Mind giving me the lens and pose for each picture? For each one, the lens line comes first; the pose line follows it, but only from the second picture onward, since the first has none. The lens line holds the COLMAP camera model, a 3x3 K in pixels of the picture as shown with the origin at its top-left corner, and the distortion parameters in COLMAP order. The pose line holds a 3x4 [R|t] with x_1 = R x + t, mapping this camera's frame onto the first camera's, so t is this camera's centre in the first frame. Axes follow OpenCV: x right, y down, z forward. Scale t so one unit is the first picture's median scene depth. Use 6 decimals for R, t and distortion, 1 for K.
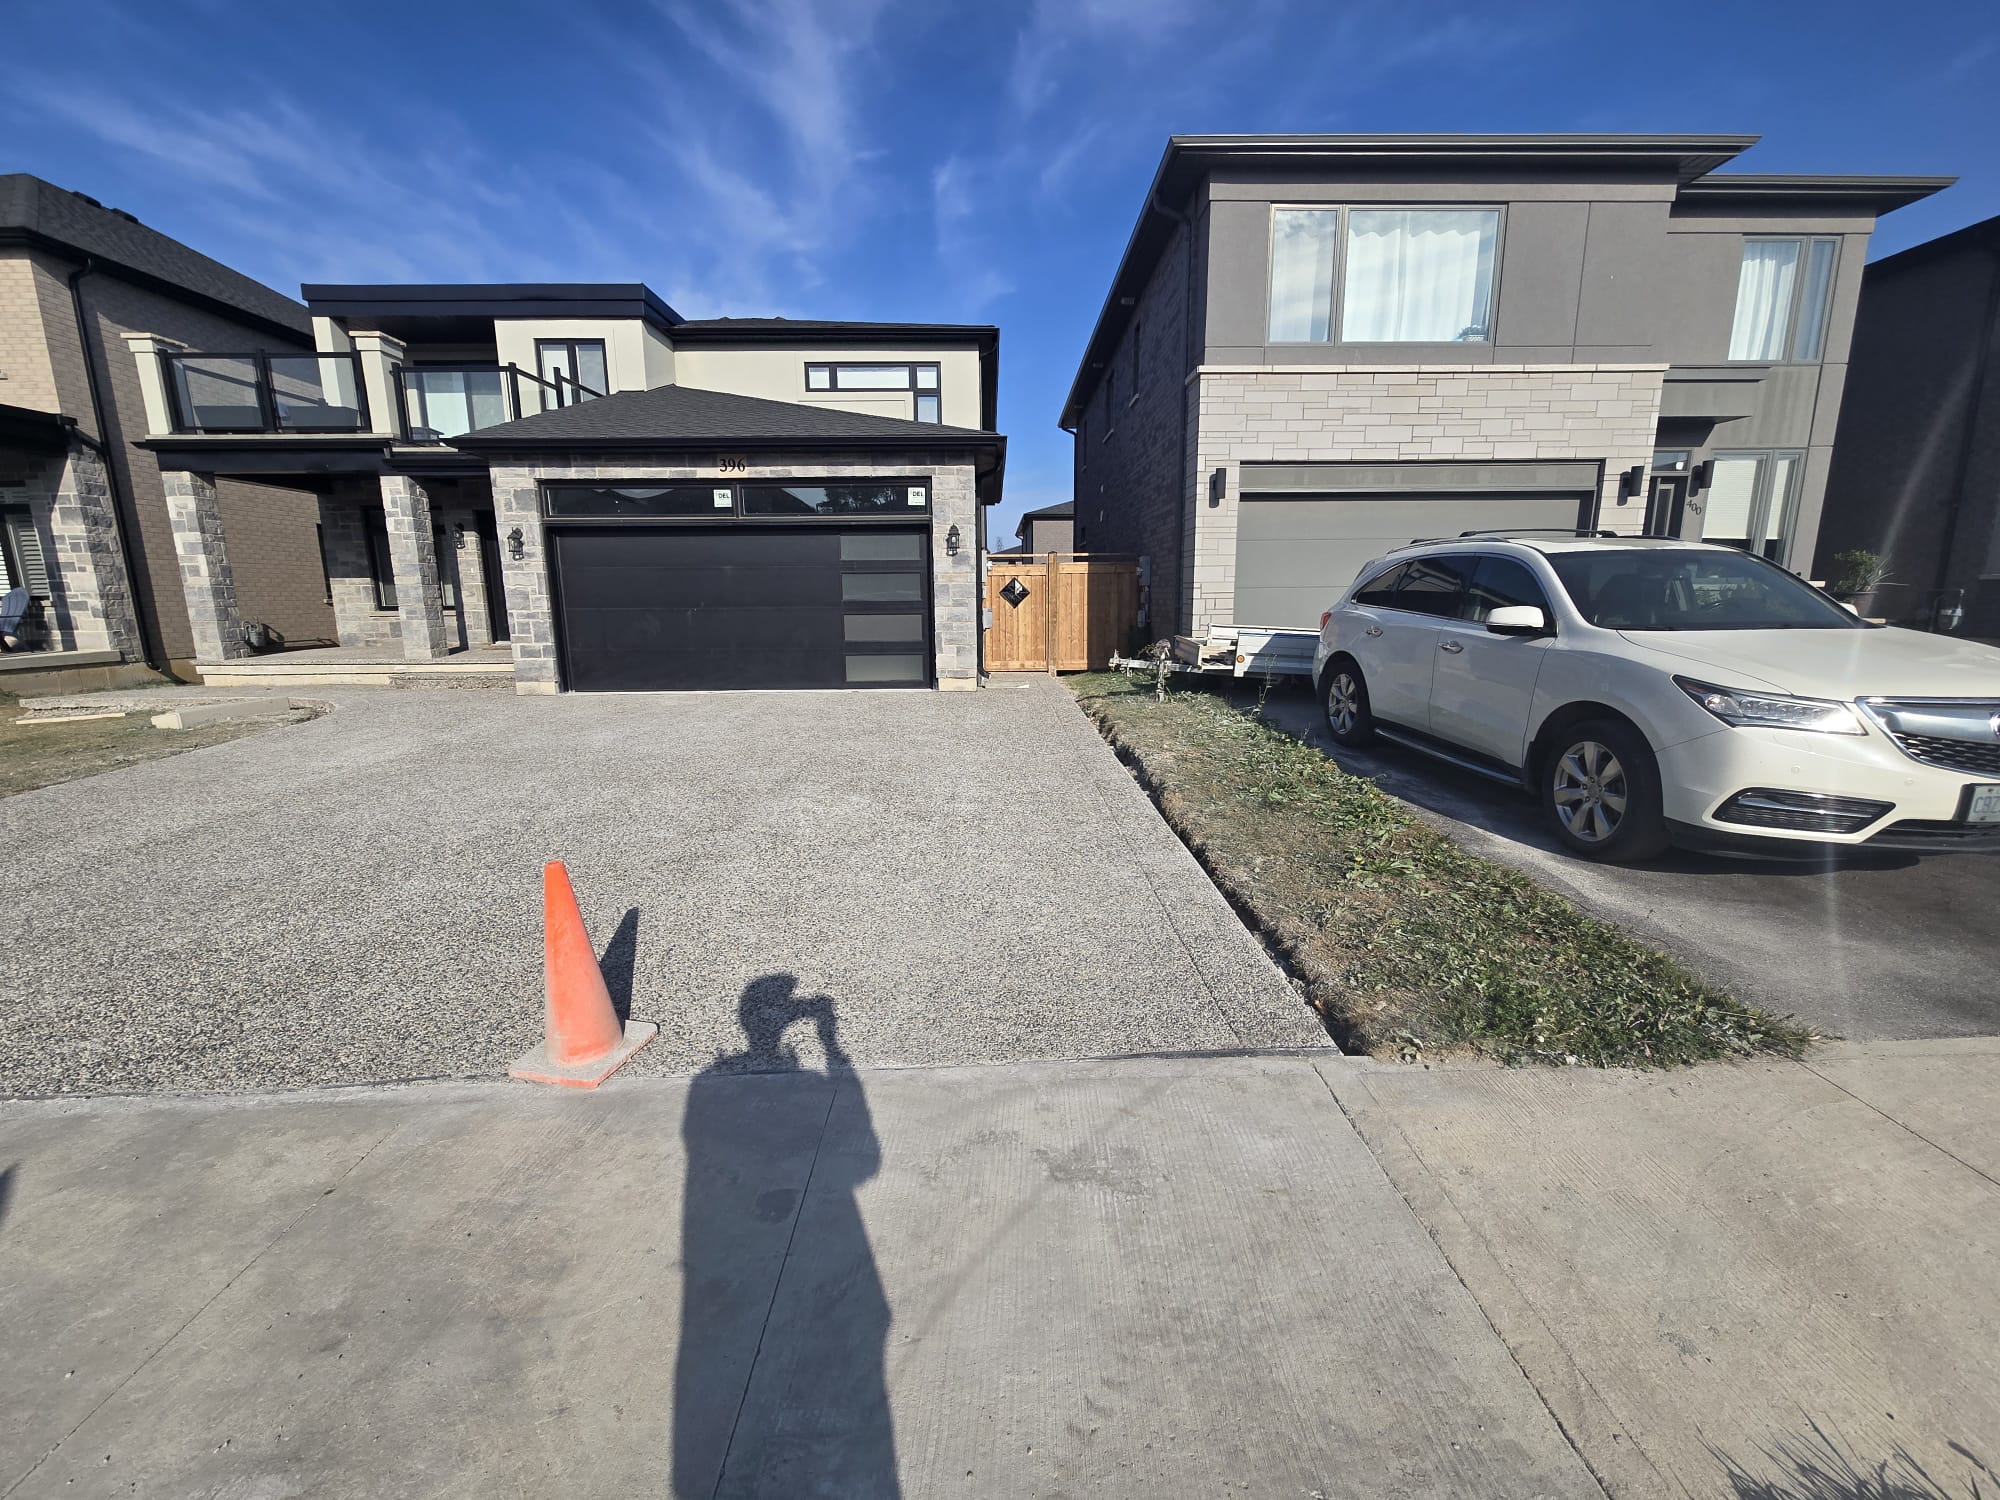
lens RADIAL K [[823.2, 0, 997.7], [0, 823.2, 744.4], [0, 0, 1]] dist [0.000033, 0.000357]
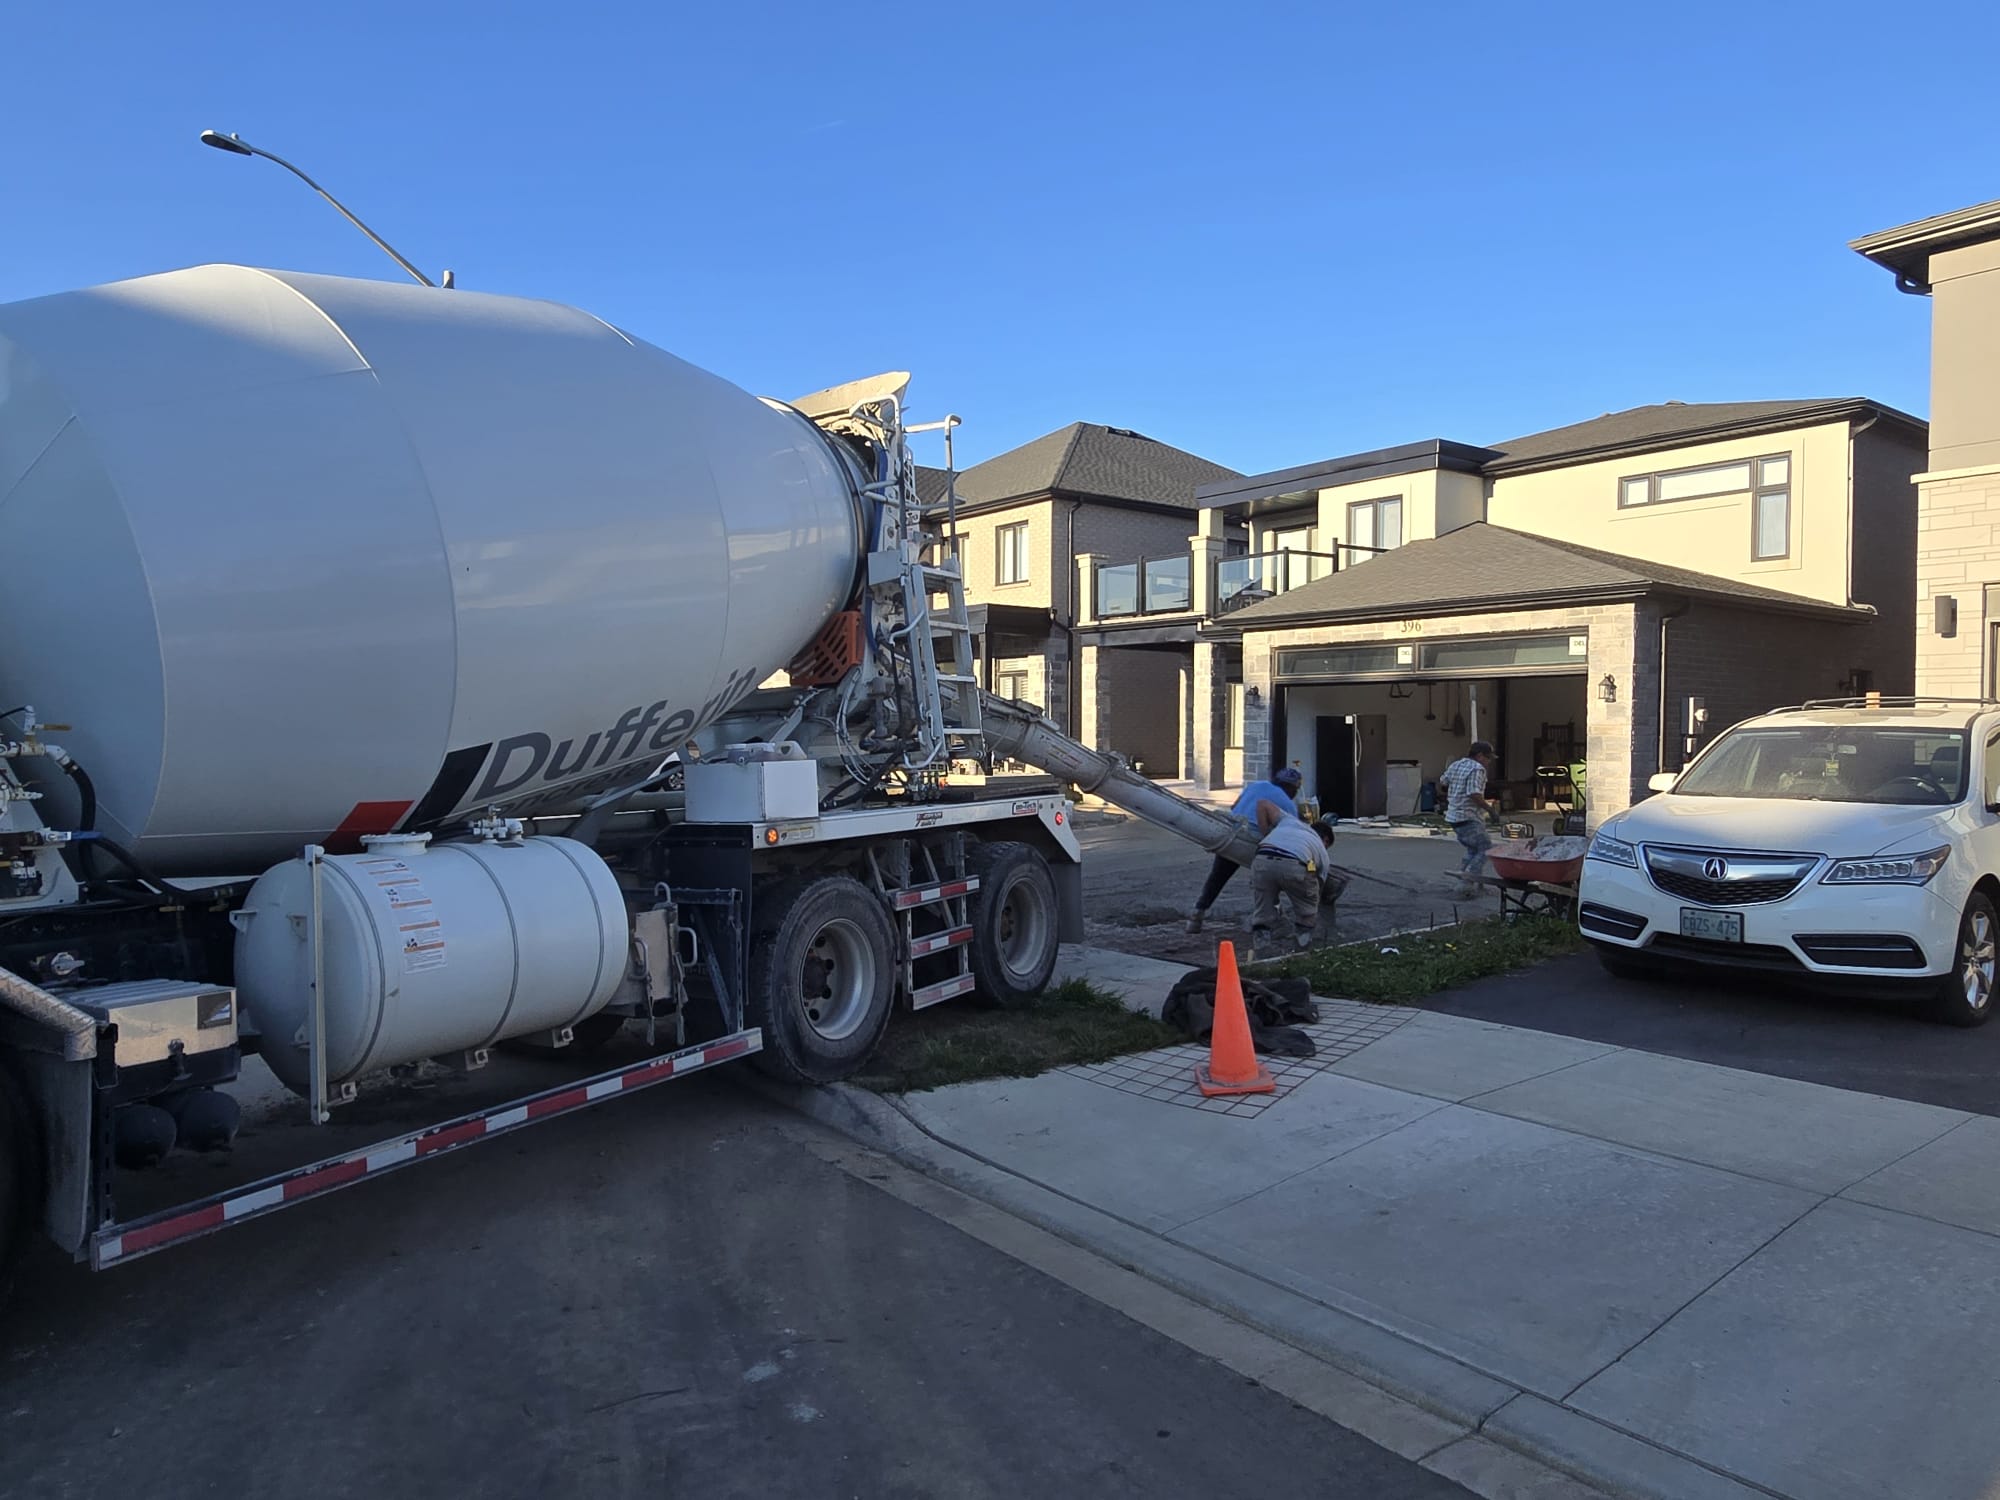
lens RADIAL K [[1500.4, 0, 999.2], [0, 1500.4, 750.4], [0, 0, 1]] dist [-0.002475, -0.000646]
pose [[0.577206, 0.024061, -0.816244, 0.909707], [-0.155293, 0.984559, -0.080792, 0.060382], [0.801697, 0.173391, 0.572030, -0.494877]]
